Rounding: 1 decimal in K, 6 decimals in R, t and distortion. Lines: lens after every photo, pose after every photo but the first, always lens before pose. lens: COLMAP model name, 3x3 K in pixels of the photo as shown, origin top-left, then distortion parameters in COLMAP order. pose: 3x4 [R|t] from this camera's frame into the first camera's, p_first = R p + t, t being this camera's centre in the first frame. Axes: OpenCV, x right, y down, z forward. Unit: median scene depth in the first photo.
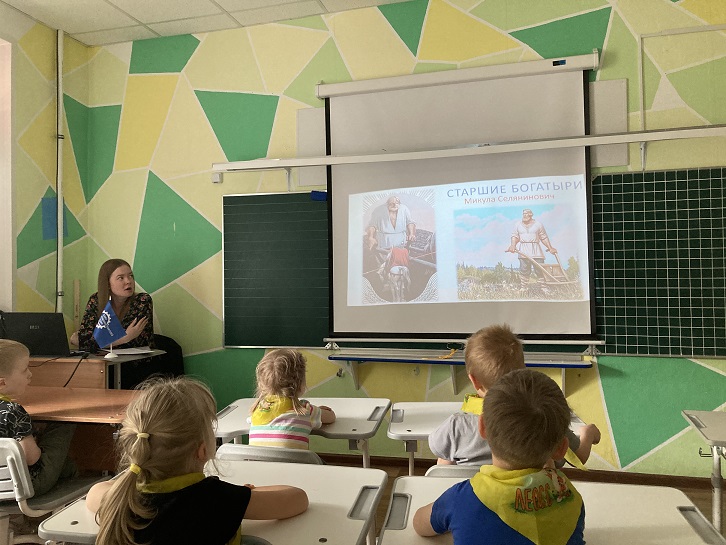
lens RADIAL K [[601.1, 0, 363.0], [0, 601.1, 272.5], [0, 0, 1]] dist [0.009374, 0.006926]
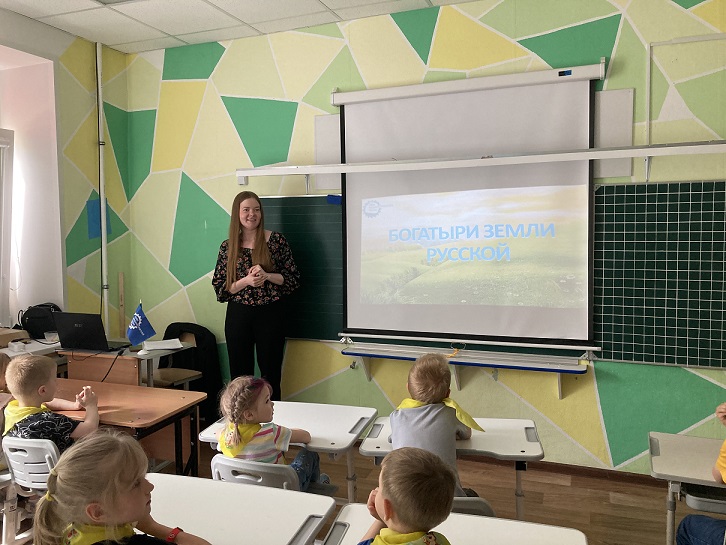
lens RADIAL K [[601.1, 0, 363.0], [0, 601.1, 272.5], [0, 0, 1]] dist [0.009374, 0.006926]
pose [[0.994678, 0.012593, -0.102261, 0.093063], [-0.004224, 0.996653, 0.081641, -0.093103], [0.102947, -0.080774, 0.991402, -0.056747]]
